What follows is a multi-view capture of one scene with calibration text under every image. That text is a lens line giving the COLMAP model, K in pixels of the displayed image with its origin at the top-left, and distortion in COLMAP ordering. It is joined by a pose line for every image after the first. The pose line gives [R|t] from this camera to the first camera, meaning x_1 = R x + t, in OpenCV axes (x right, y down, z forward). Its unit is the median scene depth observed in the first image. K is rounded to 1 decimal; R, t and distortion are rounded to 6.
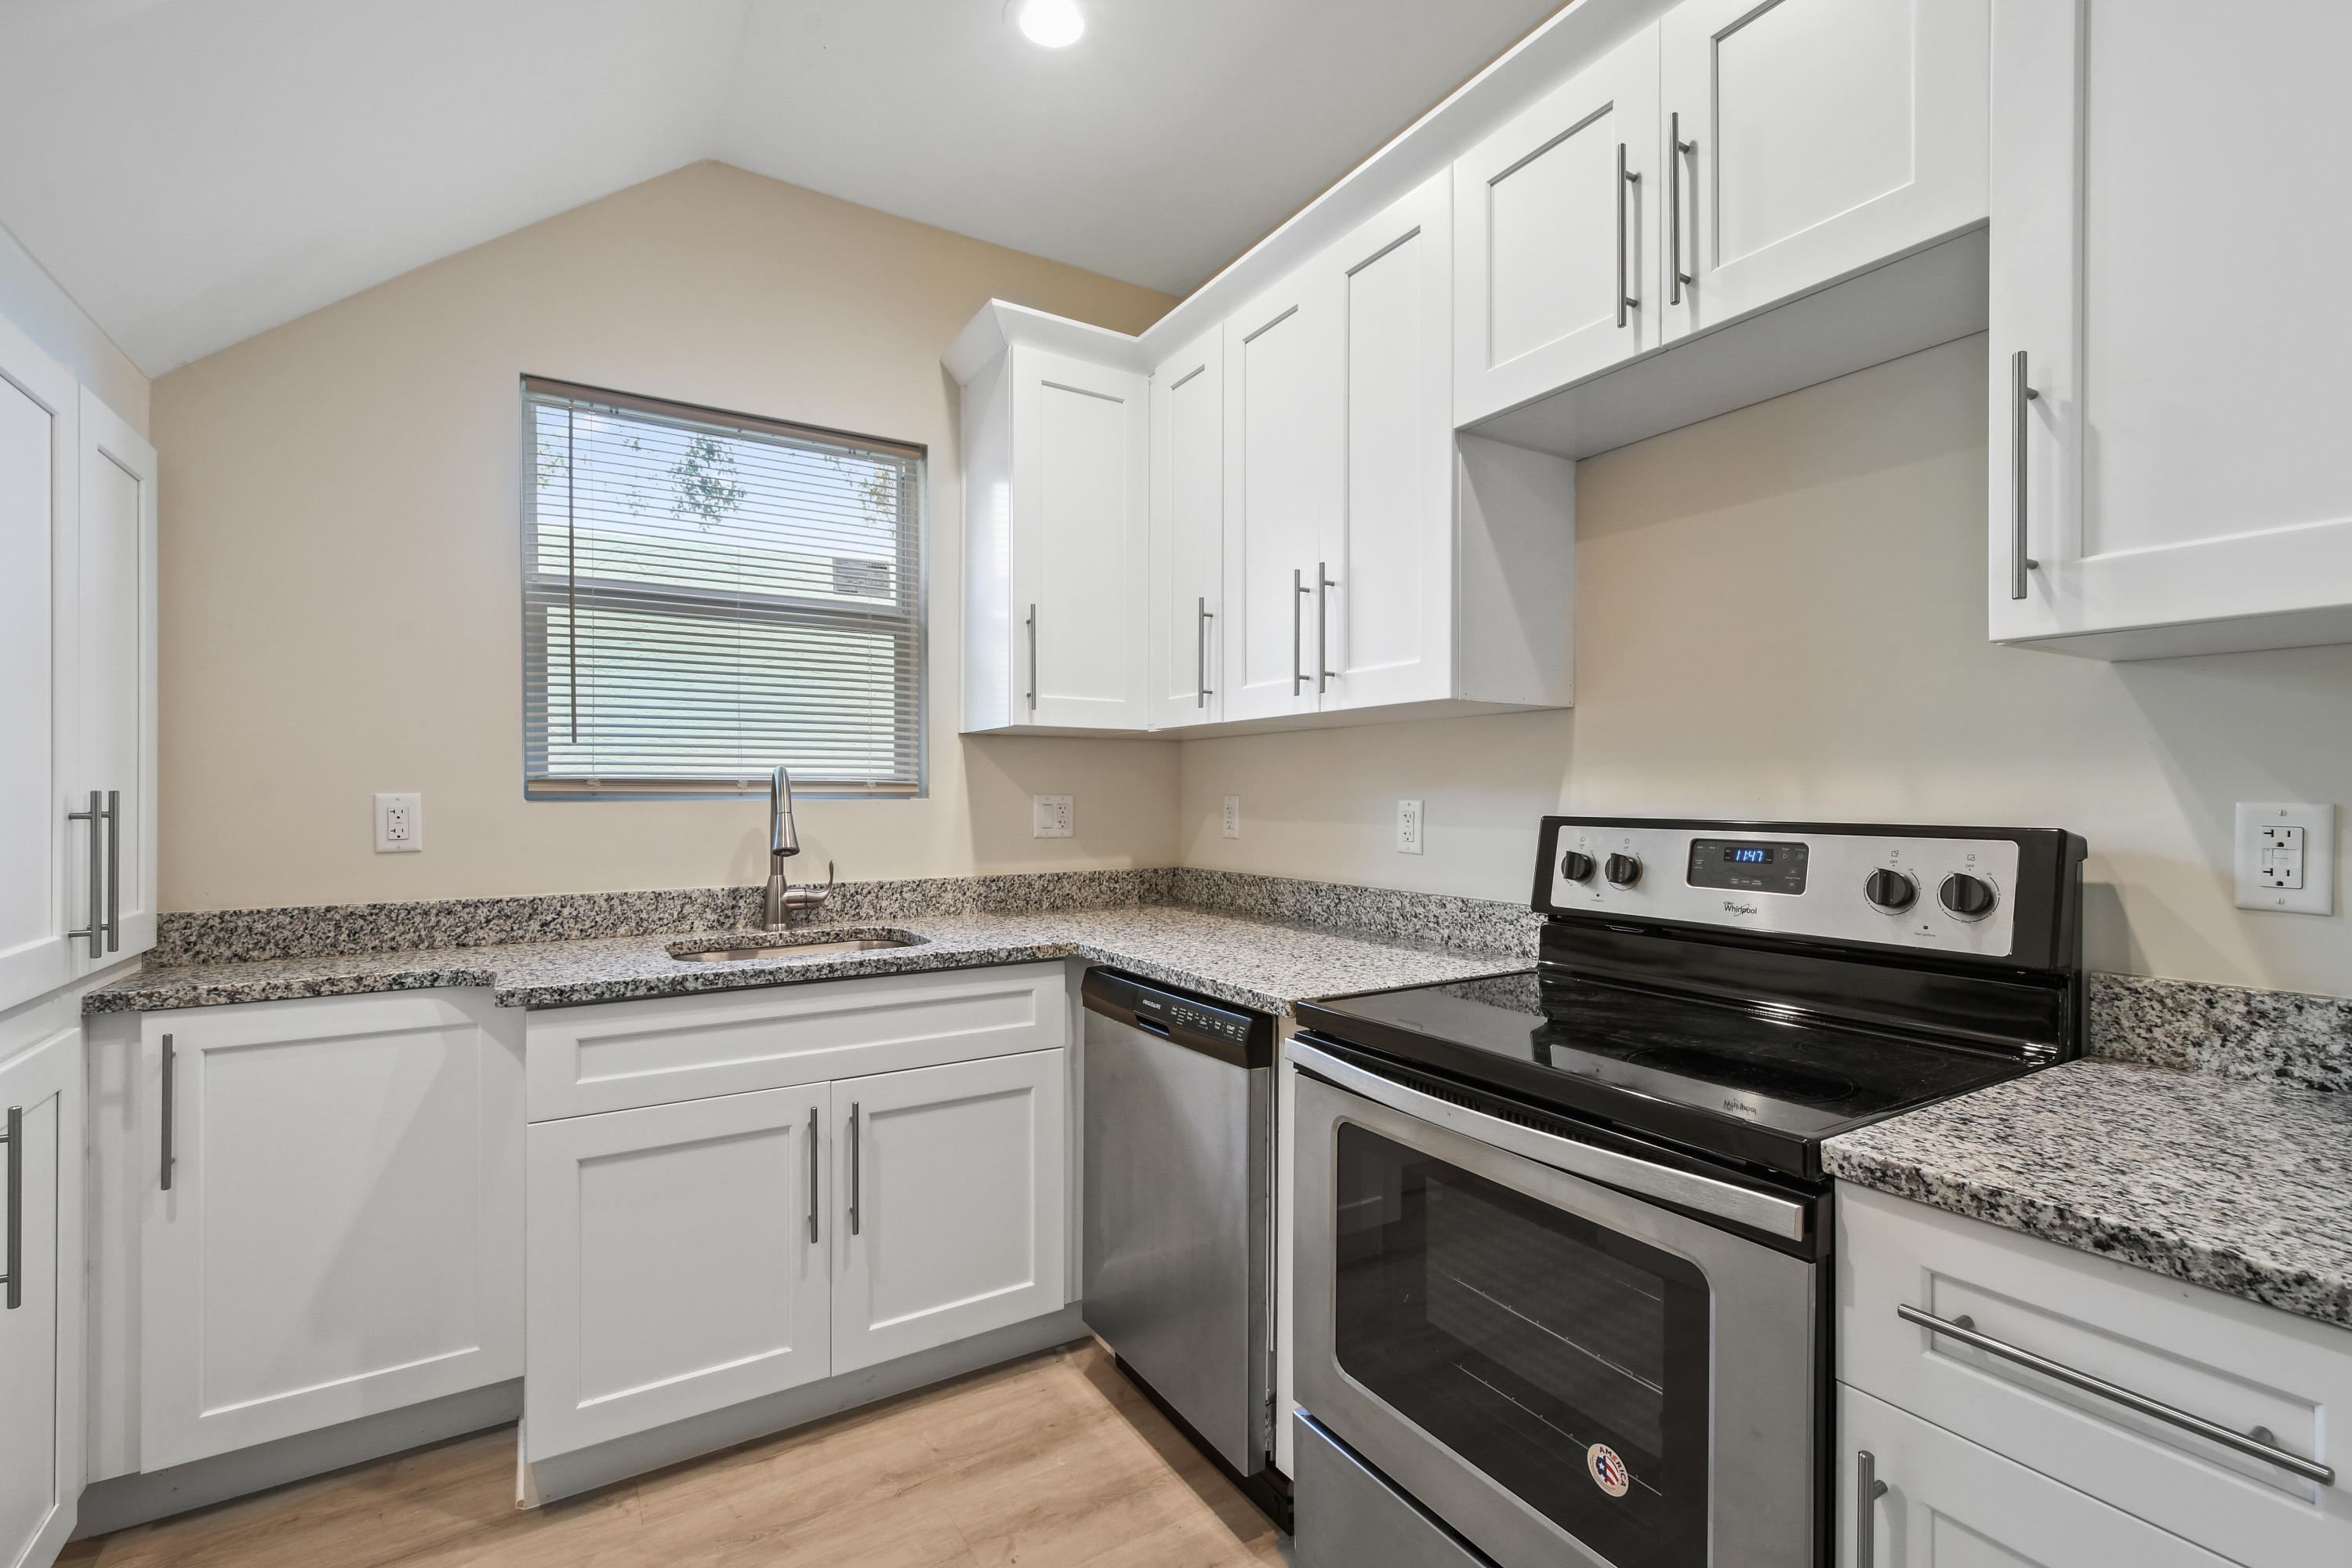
lens RADIAL K [[1046.2, 0, 1167.7], [0, 1046.2, 799.1], [0, 0, 1]] dist [0.018443, -0.001184]
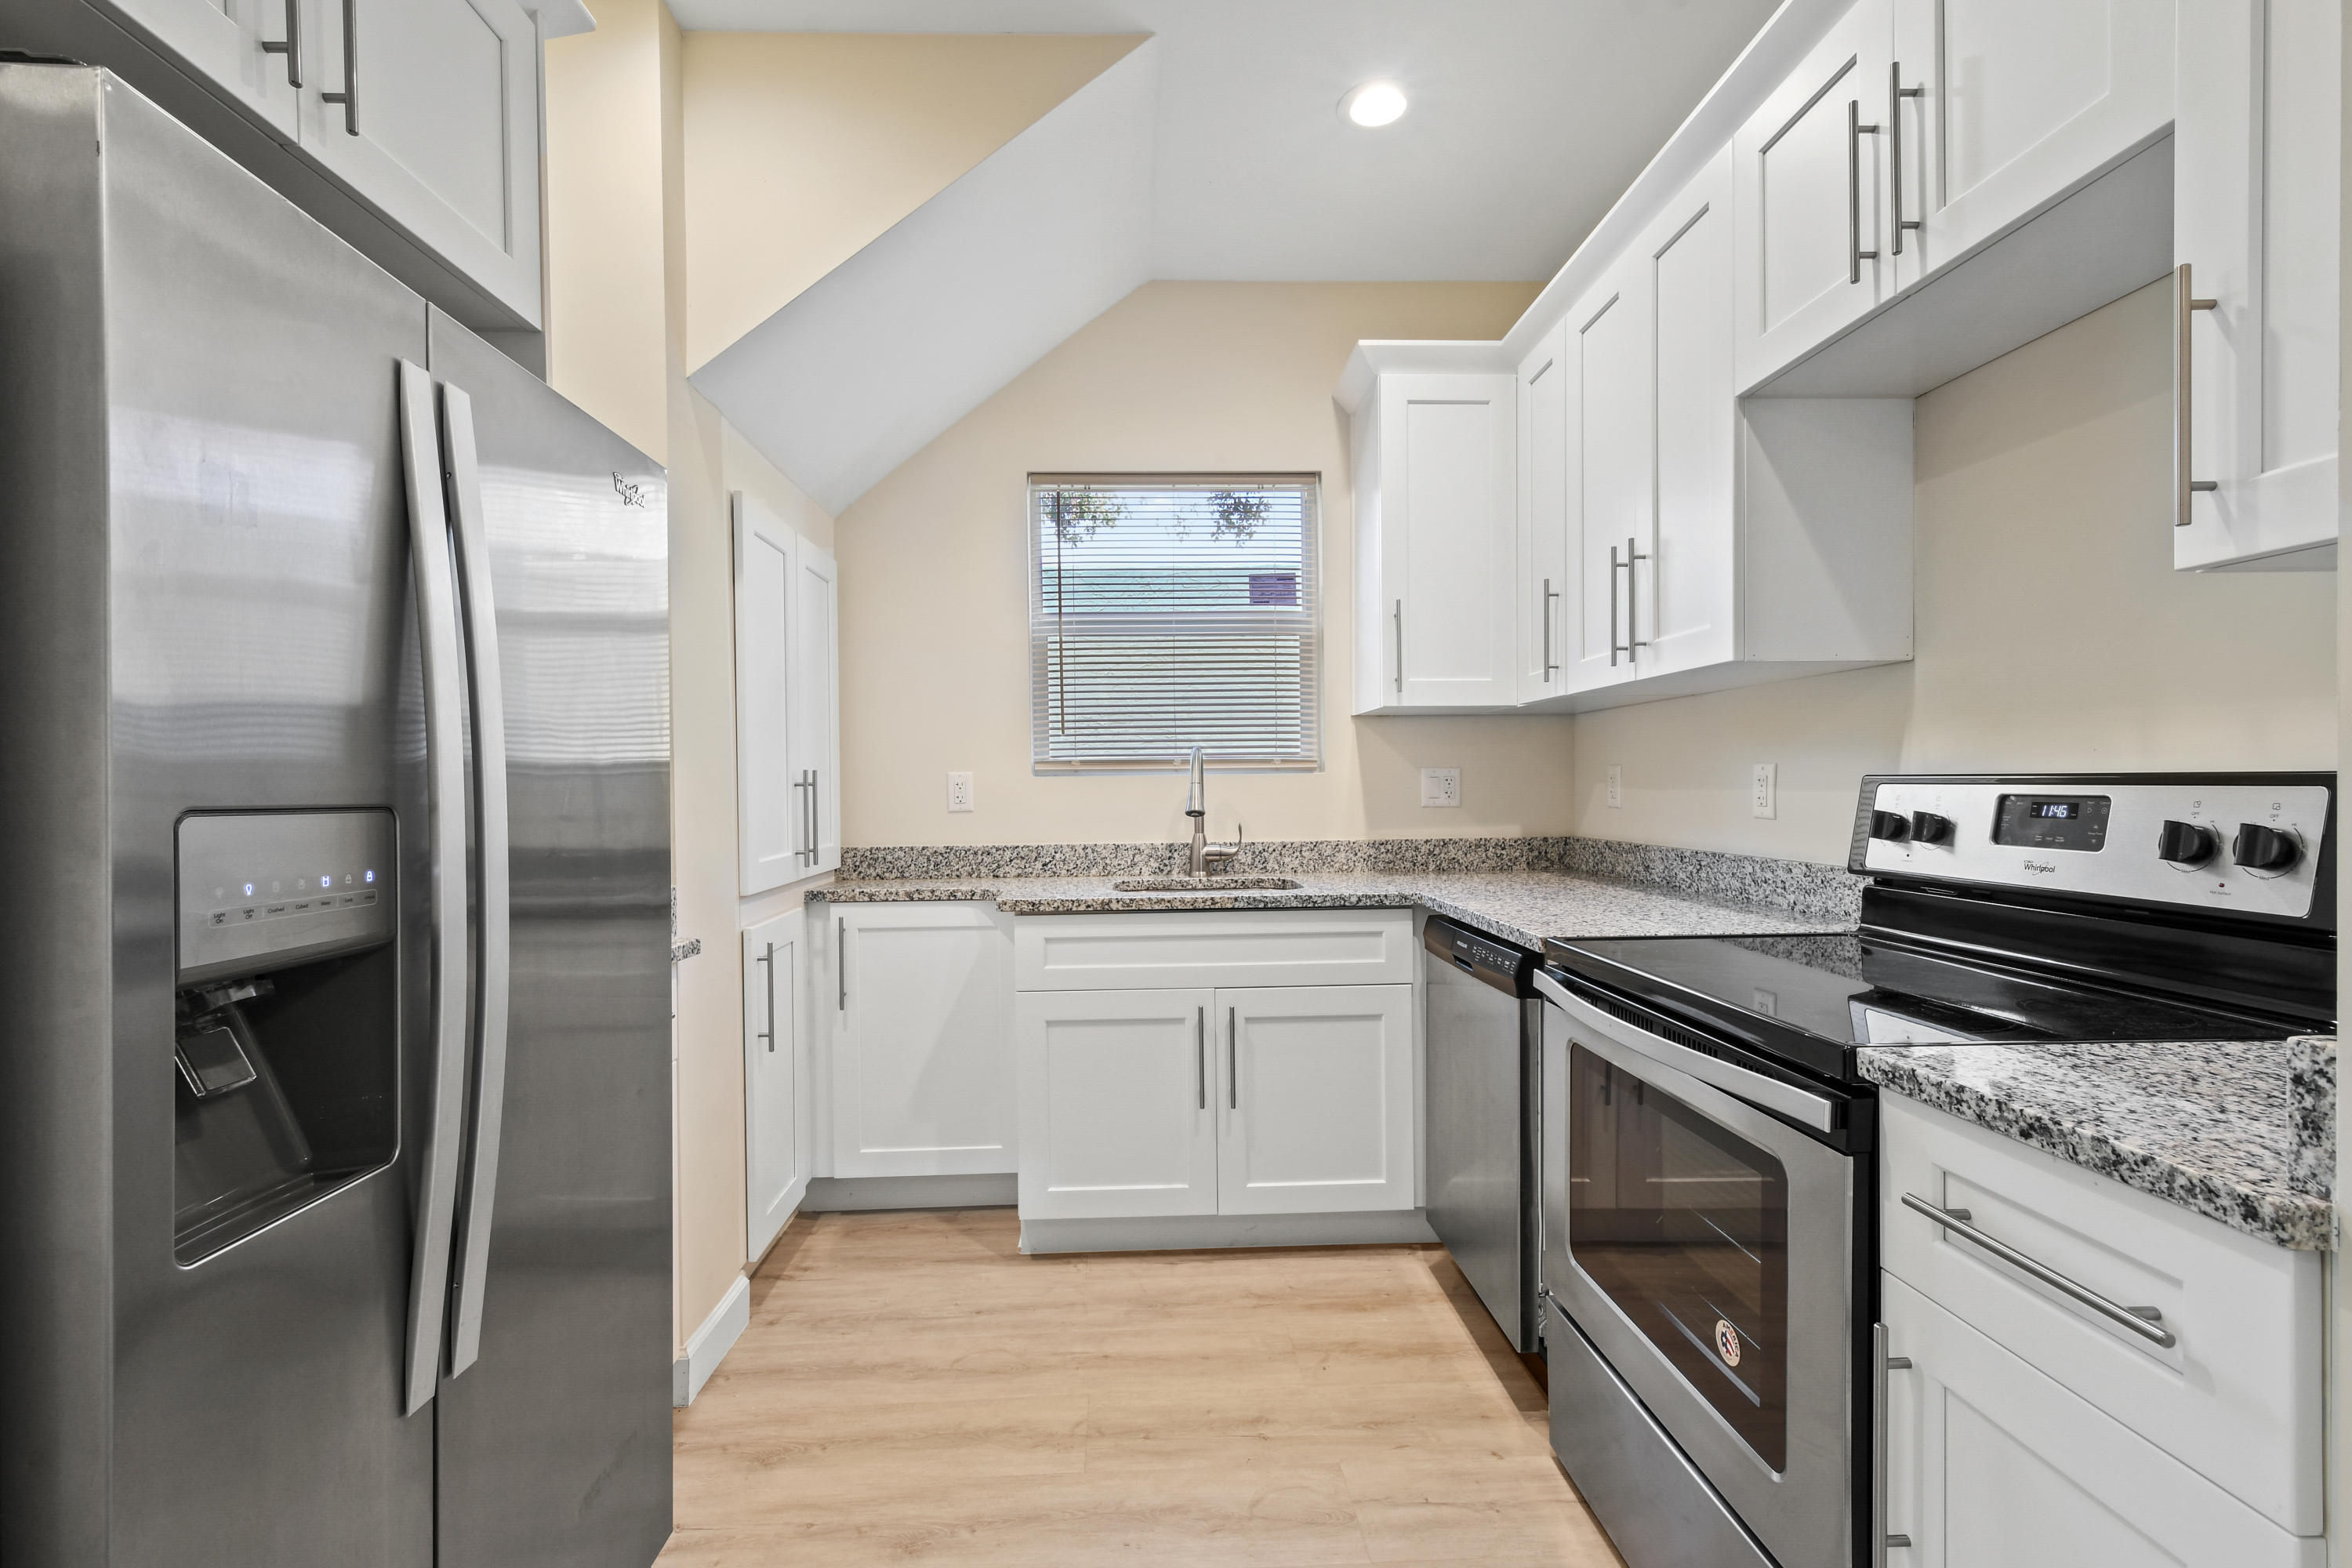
lens RADIAL K [[1046.2, 0, 1167.7], [0, 1046.2, 799.1], [0, 0, 1]] dist [0.018443, -0.001184]
pose [[0.874979, -0.002856, -0.484153, 0.266786], [0.008981, 0.999906, 0.010333, 0.022455], [0.484078, -0.013389, 0.874922, -0.162449]]
